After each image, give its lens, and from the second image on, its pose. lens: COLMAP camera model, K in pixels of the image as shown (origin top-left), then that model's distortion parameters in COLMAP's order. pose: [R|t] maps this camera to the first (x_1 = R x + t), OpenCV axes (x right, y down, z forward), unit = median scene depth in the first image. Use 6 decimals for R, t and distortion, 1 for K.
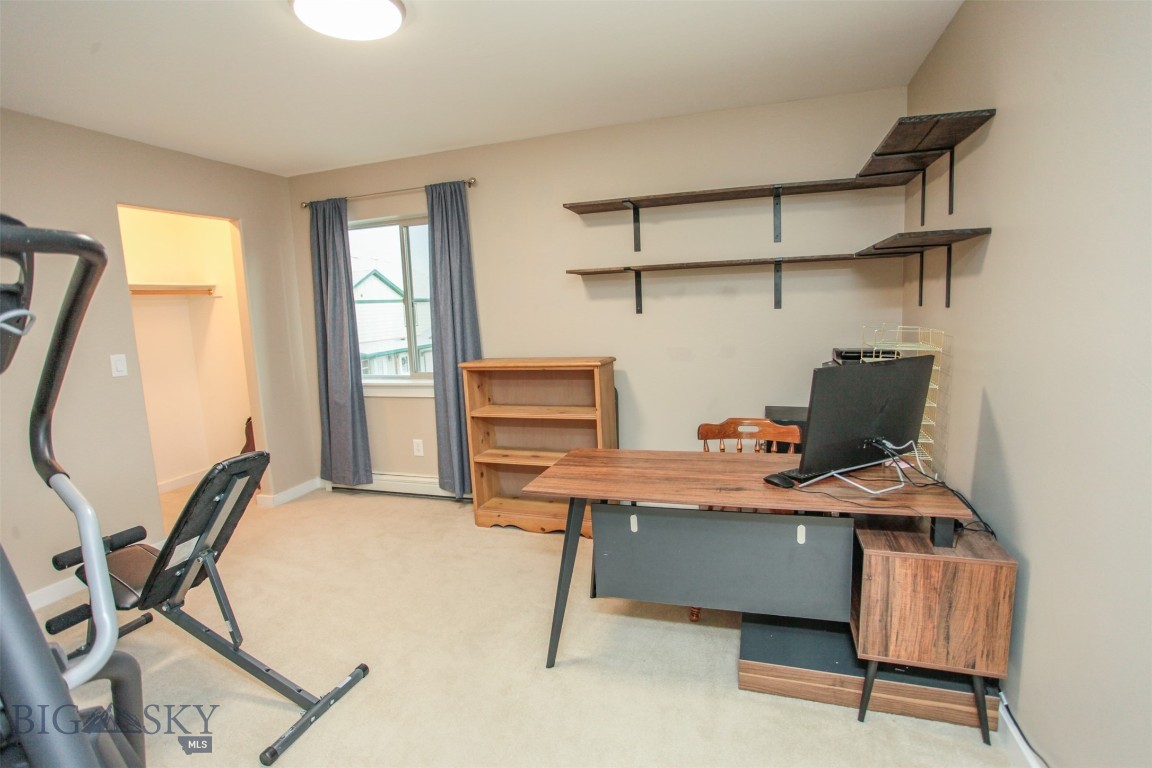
lens RADIAL K [[560.1, 0, 571.6], [0, 560.1, 379.1], [0, 0, 1]] dist [-0.081424, 0.035355]
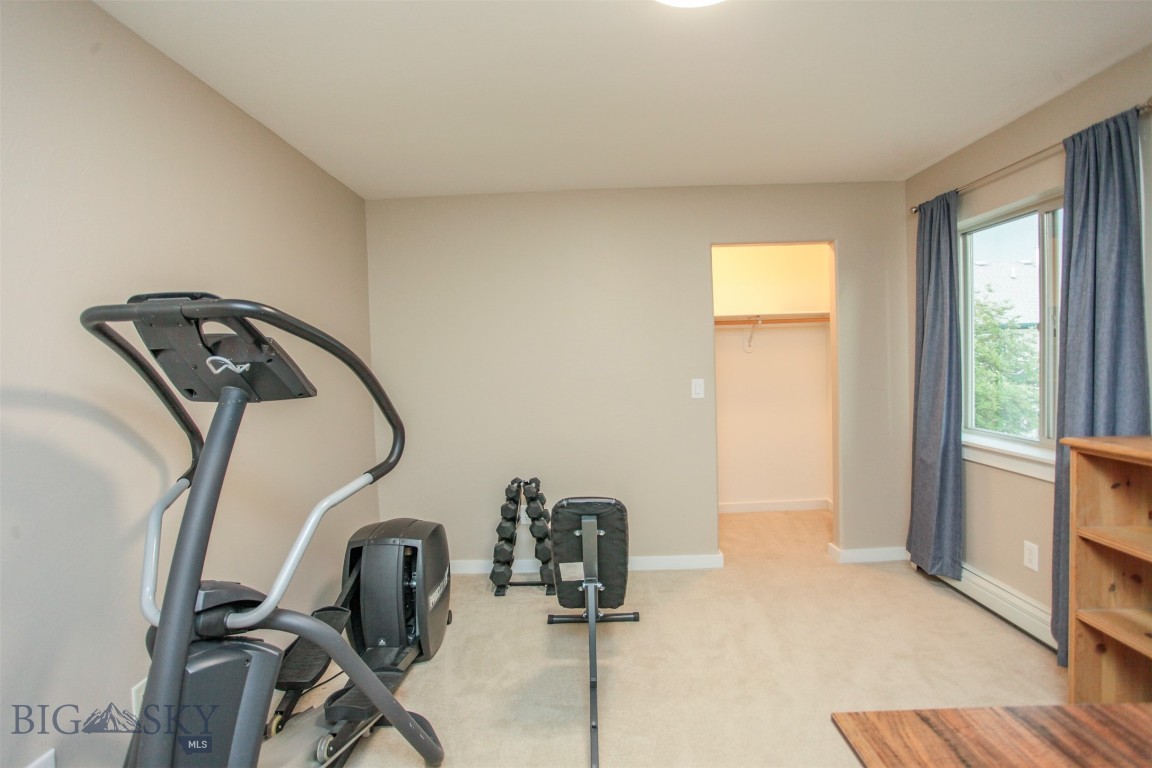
lens RADIAL K [[560.1, 0, 571.6], [0, 560.1, 379.1], [0, 0, 1]] dist [-0.081424, 0.035355]
pose [[0.303832, 0.069089, -0.950217, 0.140441], [-0.106806, 0.993550, 0.038088, -0.047180], [0.946720, 0.089917, 0.309251, 0.299699]]
